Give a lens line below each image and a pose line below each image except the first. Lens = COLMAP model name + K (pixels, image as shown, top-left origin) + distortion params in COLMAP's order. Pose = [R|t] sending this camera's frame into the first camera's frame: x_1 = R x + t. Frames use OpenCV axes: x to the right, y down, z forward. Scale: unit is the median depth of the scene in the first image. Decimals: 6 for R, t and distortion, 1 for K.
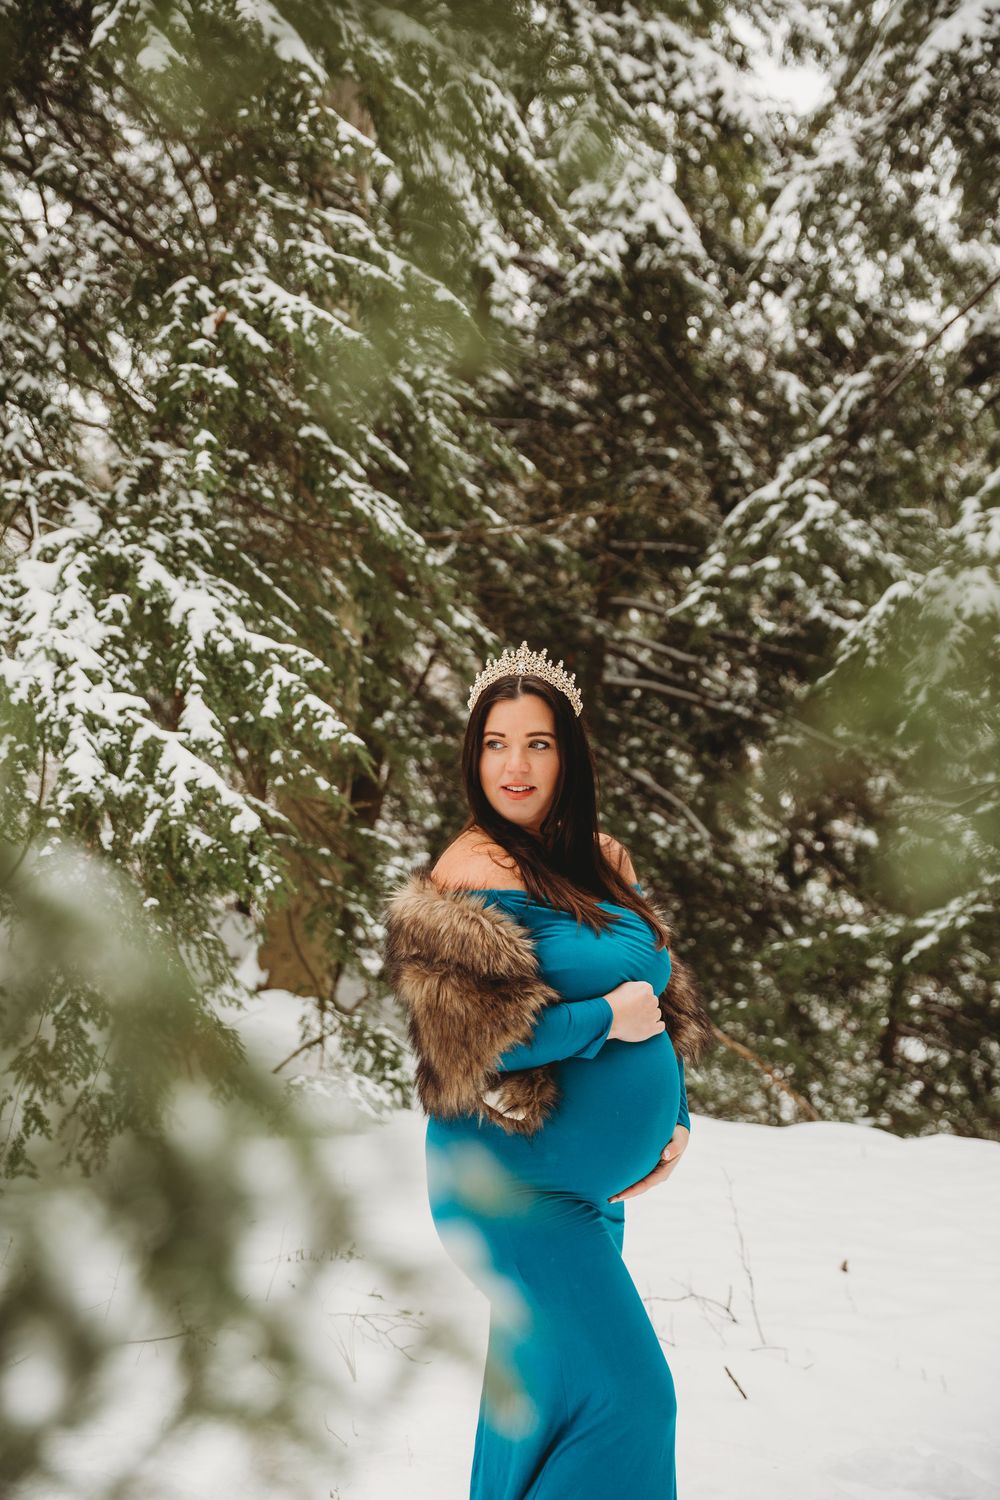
lens RADIAL K [[1803.1, 0, 494.5], [0, 1803.1, 747.9], [0, 0, 1]] dist [0.007056, 0.011530]
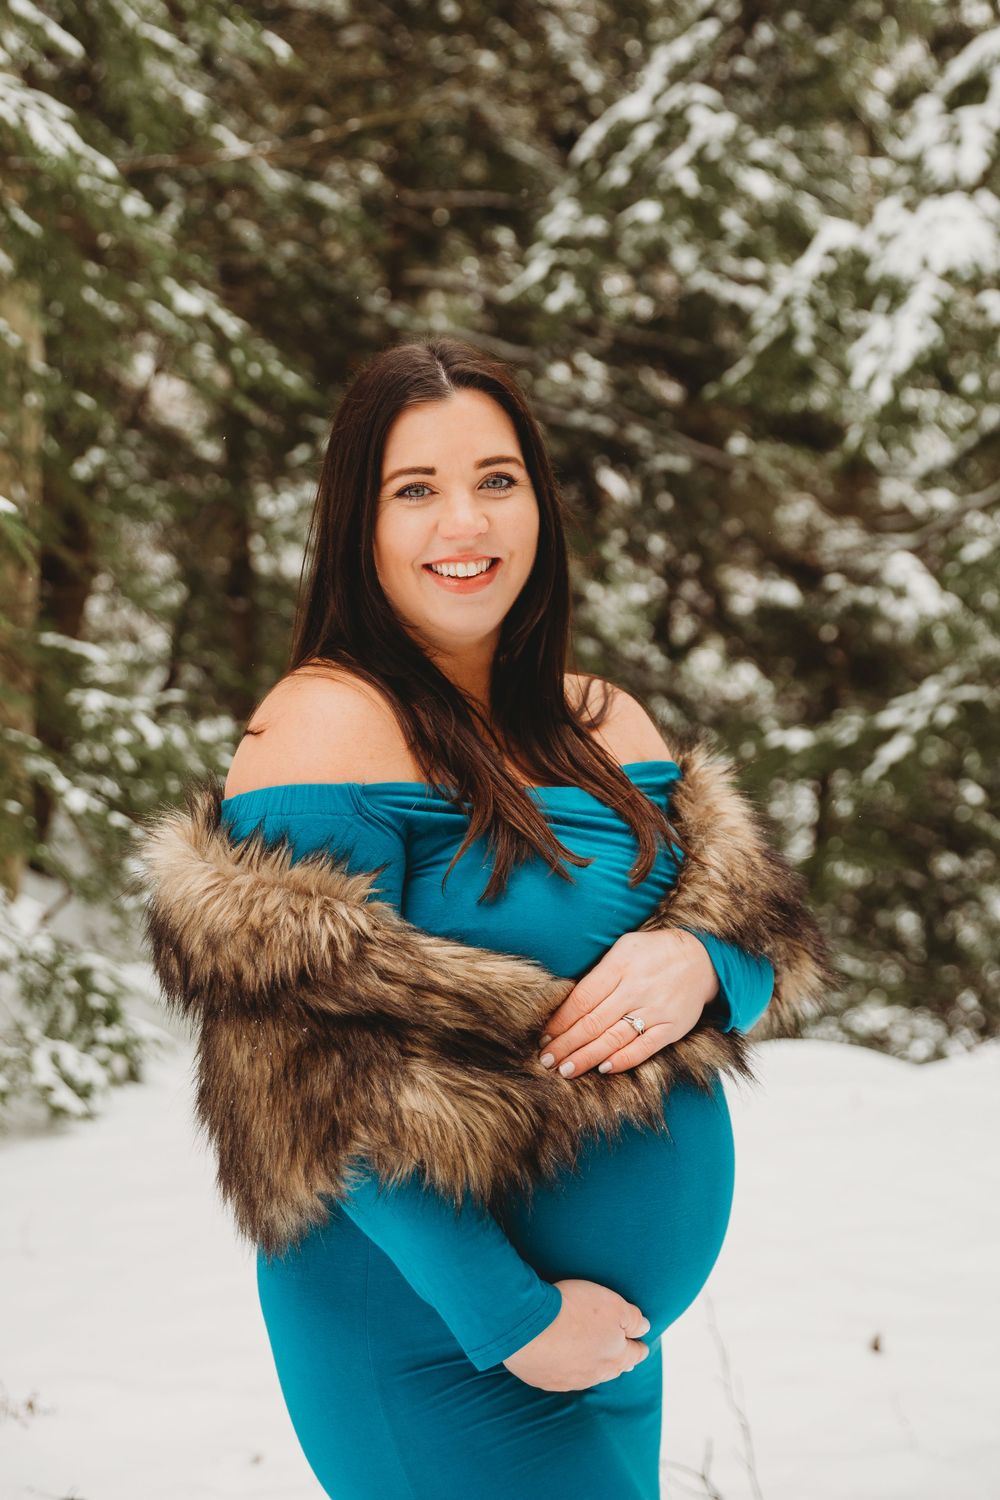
lens RADIAL K [[2416.3, 0, 500.0], [0, 2416.3, 550.5], [0, 0, 1]] dist [0.020350, 0.048248]
pose [[0.993639, -0.054025, 0.098803, 0.004207], [0.051328, 0.998242, 0.029646, -0.003716], [-0.100231, -0.024386, 0.994665, 0.205276]]
